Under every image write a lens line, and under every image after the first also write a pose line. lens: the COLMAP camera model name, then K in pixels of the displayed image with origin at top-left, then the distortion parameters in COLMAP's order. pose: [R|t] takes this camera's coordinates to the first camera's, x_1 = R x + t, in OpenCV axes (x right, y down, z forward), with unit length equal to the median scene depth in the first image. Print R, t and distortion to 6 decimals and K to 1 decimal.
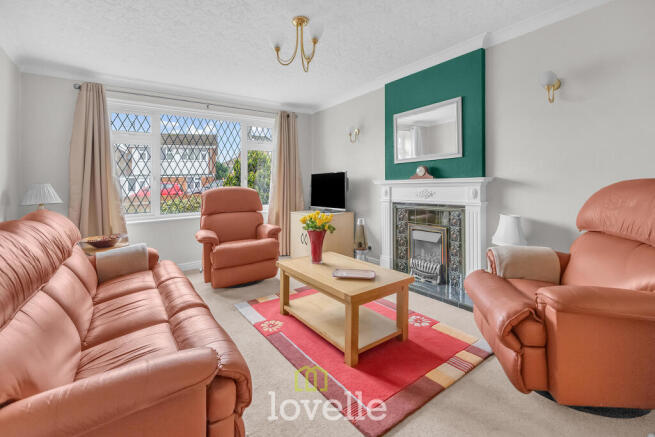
lens RADIAL K [[290.9, 0, 325.7], [0, 290.9, 187.9], [0, 0, 1]] dist [-0.000420, 0.000065]
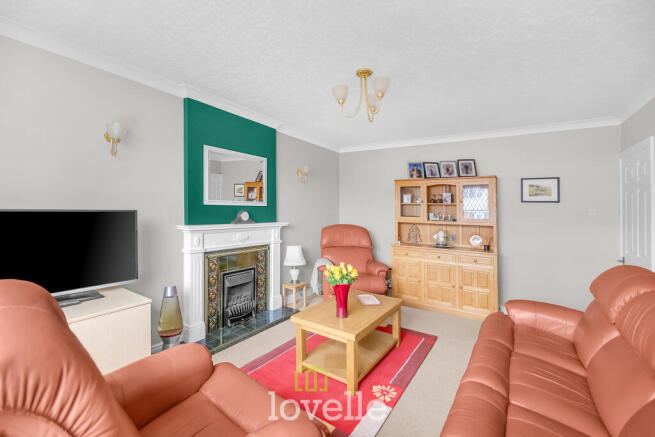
lens RADIAL K [[277.7, 0, 327.1], [0, 277.7, 210.4], [0, 0, 1]] dist [-0.000549, 0.000079]
pose [[-0.337162, 0.012391, 0.941365, -0.668639], [0.003945, 0.999923, -0.011749, -0.062755], [-0.941438, -0.000248, -0.337185, 1.026225]]
